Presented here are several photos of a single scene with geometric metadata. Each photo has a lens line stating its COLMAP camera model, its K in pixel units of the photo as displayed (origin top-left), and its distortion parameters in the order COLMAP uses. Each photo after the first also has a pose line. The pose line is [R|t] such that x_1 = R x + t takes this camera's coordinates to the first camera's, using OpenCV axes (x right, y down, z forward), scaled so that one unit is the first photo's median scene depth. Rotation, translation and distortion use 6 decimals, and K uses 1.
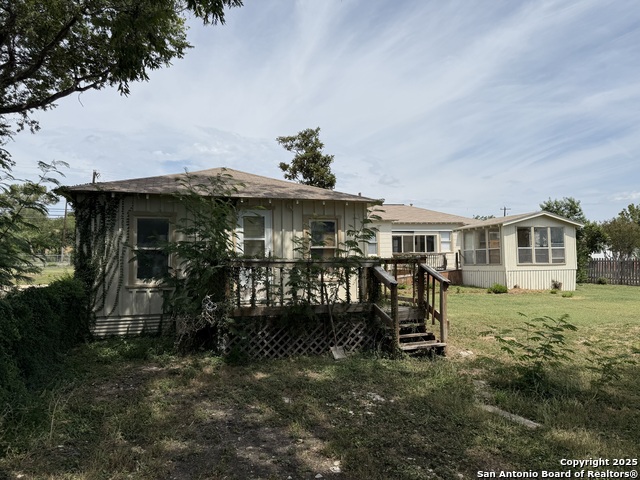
lens RADIAL K [[468.6, 0, 319.5], [0, 468.6, 224.7], [0, 0, 1]] dist [0.010628, 0.001024]
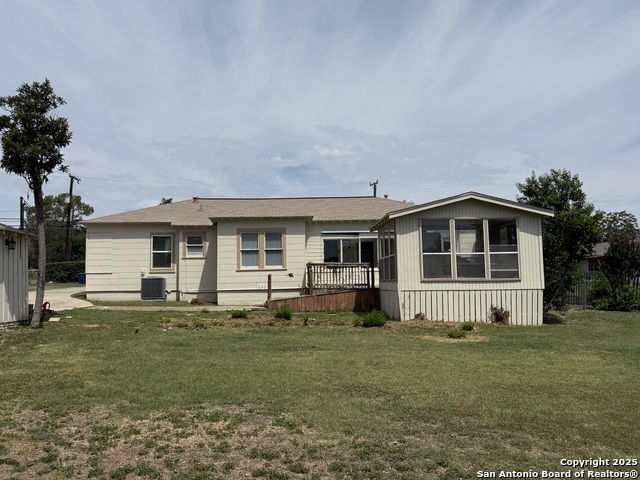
lens RADIAL K [[529.0, 0, 319.5], [0, 529.0, 240.2], [0, 0, 1]] dist [0.086605, -0.002385]
pose [[0.961396, -0.022075, -0.274283, 0.459681], [0.025481, 0.999636, 0.008862, 0.020708], [0.273987, -0.015509, 0.961608, 0.274918]]
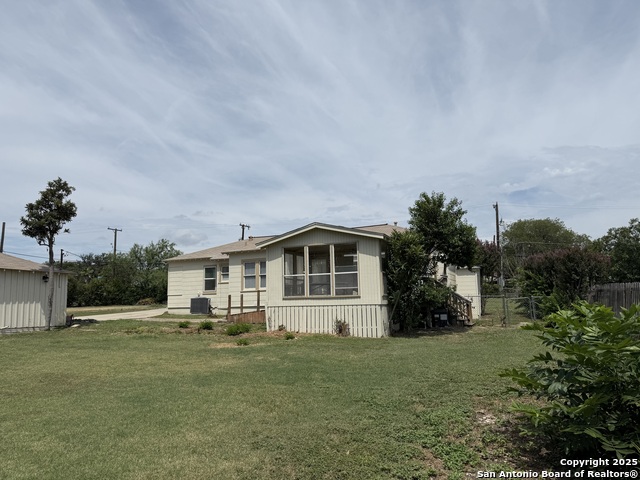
lens RADIAL K [[468.6, 0, 319.5], [0, 468.6, 224.7], [0, 0, 1]] dist [0.010628, 0.001024]
pose [[0.717600, -0.118209, -0.686350, 0.940369], [0.067978, 0.992673, -0.099893, 0.044421], [0.693130, 0.025027, 0.720378, 0.468689]]
